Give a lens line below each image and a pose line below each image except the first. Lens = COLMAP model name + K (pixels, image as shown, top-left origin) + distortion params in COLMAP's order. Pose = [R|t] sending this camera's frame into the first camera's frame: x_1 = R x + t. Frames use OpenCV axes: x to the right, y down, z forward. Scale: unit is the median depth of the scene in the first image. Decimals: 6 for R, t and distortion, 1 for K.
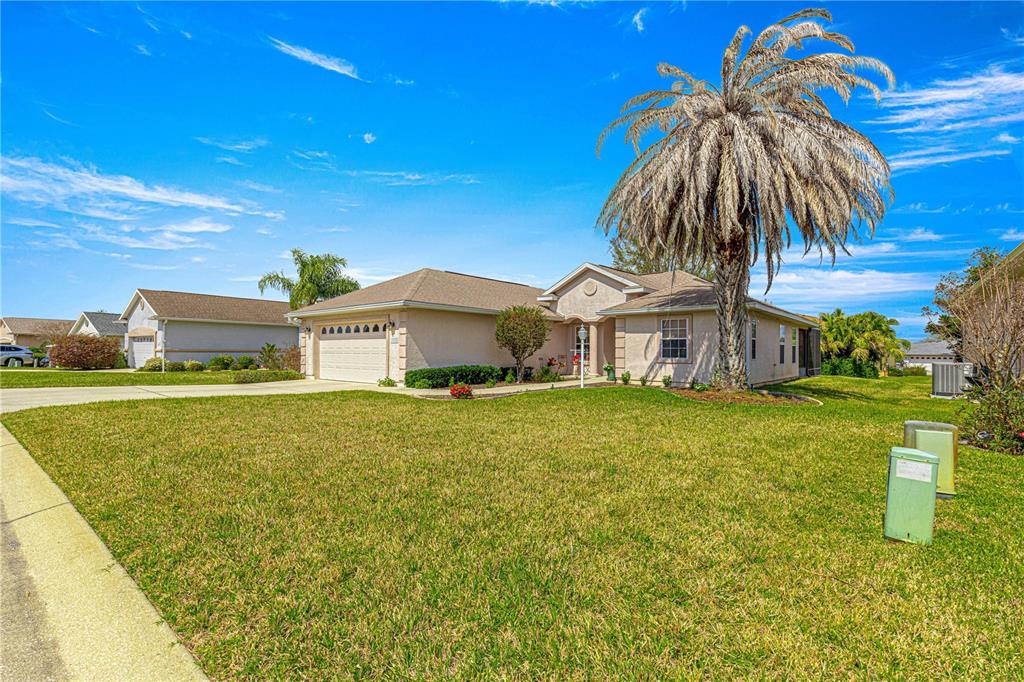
lens RADIAL K [[464.6, 0, 507.5], [0, 464.6, 345.5], [0, 0, 1]] dist [0.005153, 0.000022]
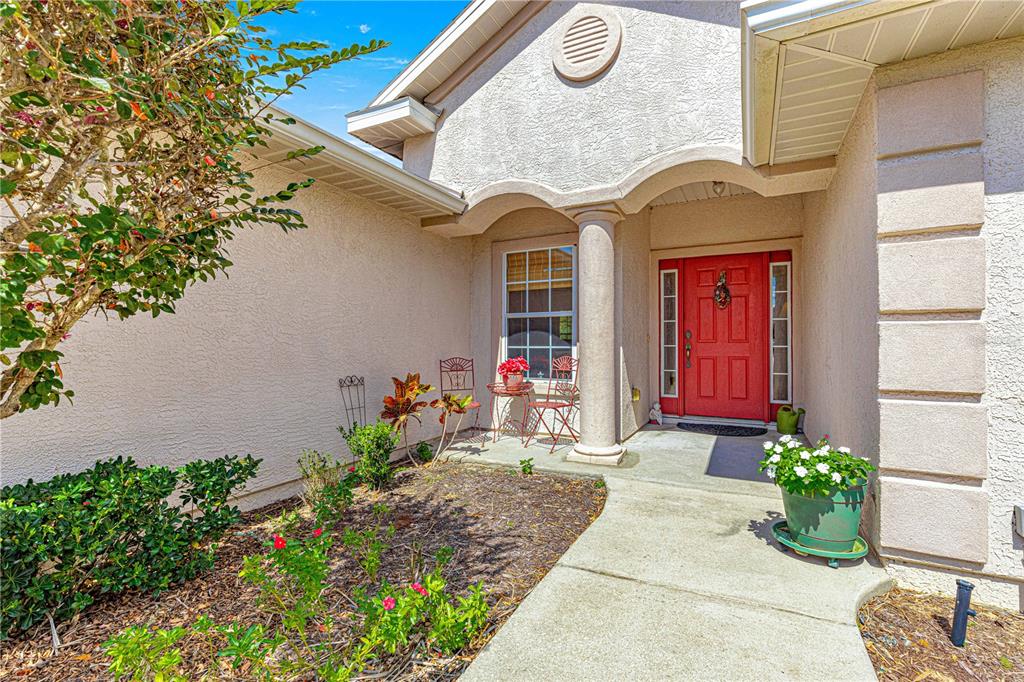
lens RADIAL K [[455.9, 0, 511.2], [0, 455.9, 346.2], [0, 0, 1]] dist [0.006563, 0.000133]
pose [[0.968127, -0.007541, 0.250345, 0.103458], [0.003153, 0.999834, 0.017925, 0.011458], [-0.250439, -0.016565, 0.967991, 0.912738]]
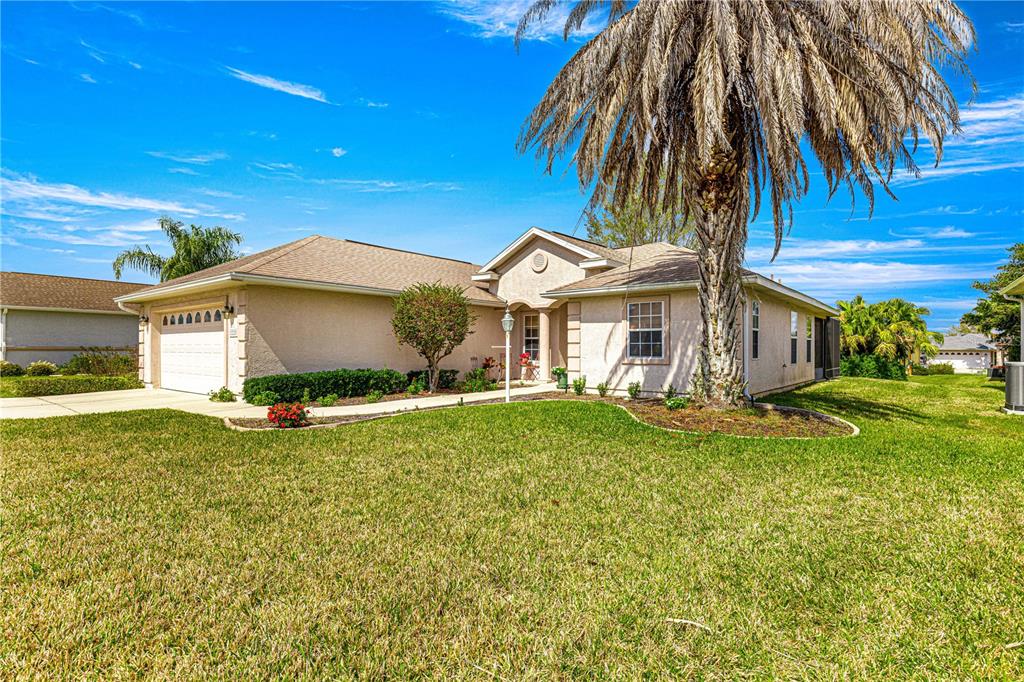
lens RADIAL K [[513.9, 0, 512.0], [0, 513.9, 341.0], [0, 0, 1]] dist [-0.002237, 0.000098]
pose [[0.999390, -0.003252, 0.034771, 0.120119], [0.003277, 0.999994, -0.000675, 0.002092], [-0.034768, 0.000789, 0.999395, 0.211075]]
